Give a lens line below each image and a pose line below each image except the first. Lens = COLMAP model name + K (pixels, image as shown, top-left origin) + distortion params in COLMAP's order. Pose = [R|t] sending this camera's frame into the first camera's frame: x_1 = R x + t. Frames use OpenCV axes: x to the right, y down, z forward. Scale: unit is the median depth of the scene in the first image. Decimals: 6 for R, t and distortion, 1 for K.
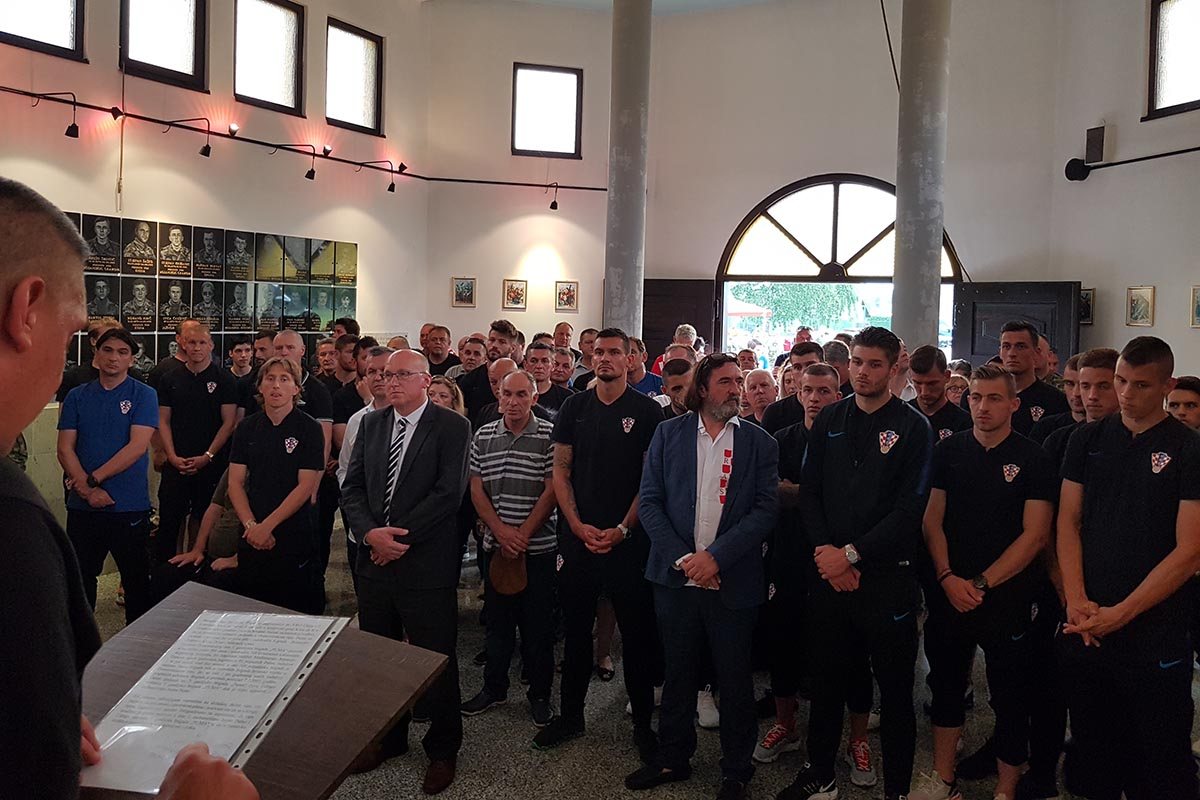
lens RADIAL K [[903.7, 0, 565.9], [0, 903.7, 399.0], [0, 0, 1]] dist [-0.009998, -0.003589]
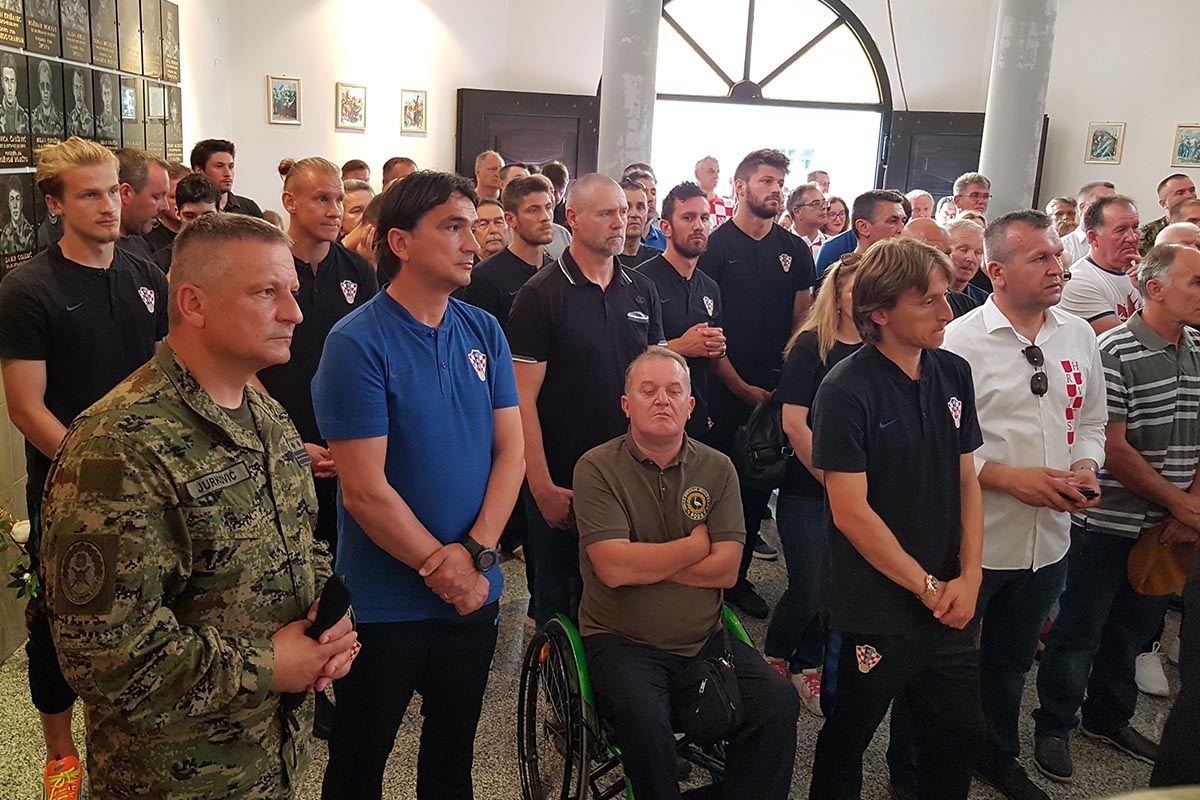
lens RADIAL K [[985.6, 0, 549.1], [0, 985.6, 358.2], [0, 0, 1]] dist [-0.003522, 0.082027]
pose [[0.838766, -0.102948, 0.534672, -0.404533], [0.032908, 0.989753, 0.138947, -0.032821], [-0.543497, -0.098949, 0.833559, 0.341442]]
